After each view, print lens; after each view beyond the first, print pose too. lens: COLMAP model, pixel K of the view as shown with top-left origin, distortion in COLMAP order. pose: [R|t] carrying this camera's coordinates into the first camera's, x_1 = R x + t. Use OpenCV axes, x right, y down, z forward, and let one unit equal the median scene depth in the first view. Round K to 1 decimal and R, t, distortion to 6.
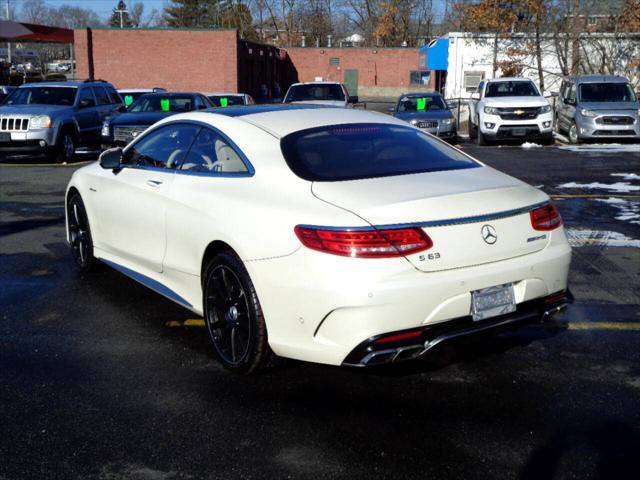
lens RADIAL K [[746.1, 0, 323.4], [0, 746.1, 241.0], [0, 0, 1]] dist [-0.010070, 0.000000]
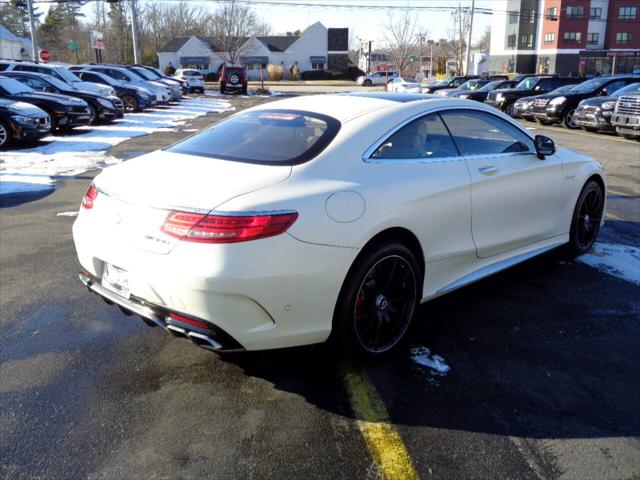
lens RADIAL K [[584.8, 0, 321.5], [0, 584.8, 245.7], [0, 0, 1]] dist [-0.024114, 0.000000]
pose [[0.215538, 0.273911, -0.937292, 0.206768], [-0.209023, 0.950547, 0.229718, -0.041853], [0.953862, 0.146402, 0.262133, 0.207508]]
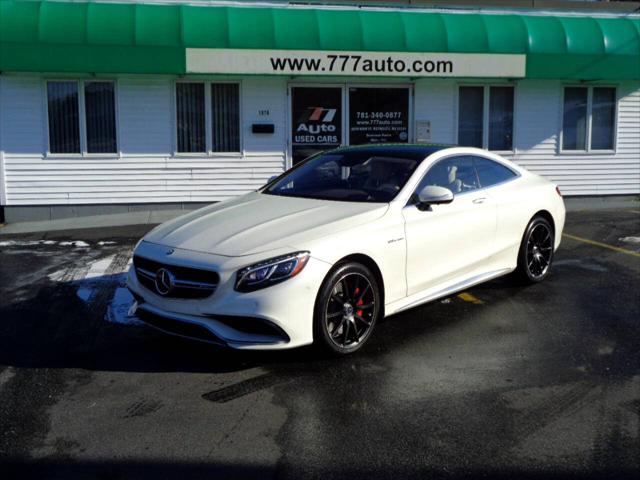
lens RADIAL K [[746.1, 0, 325.0], [0, 746.1, 239.8], [0, 0, 1]] dist [-0.010070, 0.000000]
pose [[-0.252617, -0.141067, 0.957228, -0.380435], [0.216636, 0.955952, 0.198051, -0.087626], [-0.943002, 0.257401, -0.210929, 0.408568]]
